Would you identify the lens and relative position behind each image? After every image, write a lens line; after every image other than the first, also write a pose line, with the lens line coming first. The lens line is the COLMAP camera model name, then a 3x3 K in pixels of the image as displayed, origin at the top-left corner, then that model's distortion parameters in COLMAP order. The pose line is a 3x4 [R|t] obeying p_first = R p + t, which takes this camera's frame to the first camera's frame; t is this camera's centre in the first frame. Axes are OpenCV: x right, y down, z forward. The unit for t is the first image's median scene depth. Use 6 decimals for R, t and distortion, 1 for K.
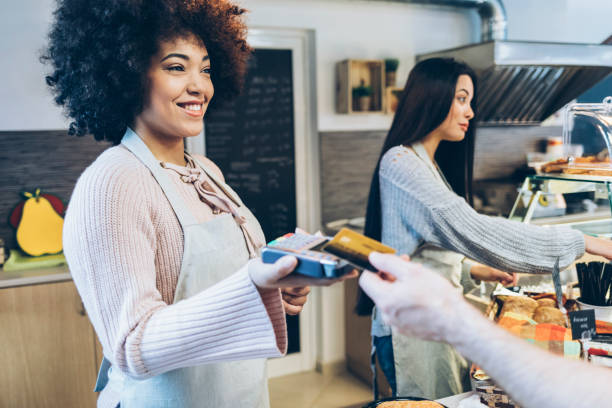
lens RADIAL K [[581.9, 0, 306.0], [0, 581.9, 204.0], [0, 0, 1]] dist [-0.044636, -0.008599]
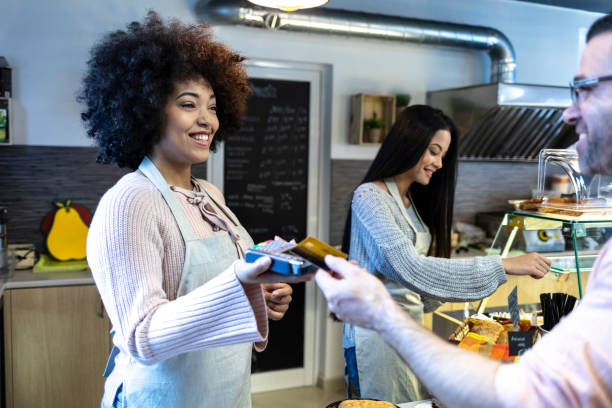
lens RADIAL K [[581.9, 0, 306.0], [0, 581.9, 204.0], [0, 0, 1]] dist [-0.044636, -0.008599]
pose [[0.997626, 0.051891, -0.045276, 0.042062], [-0.053558, 0.997901, -0.036415, -0.002855], [0.043291, 0.038754, 0.998311, -0.091991]]
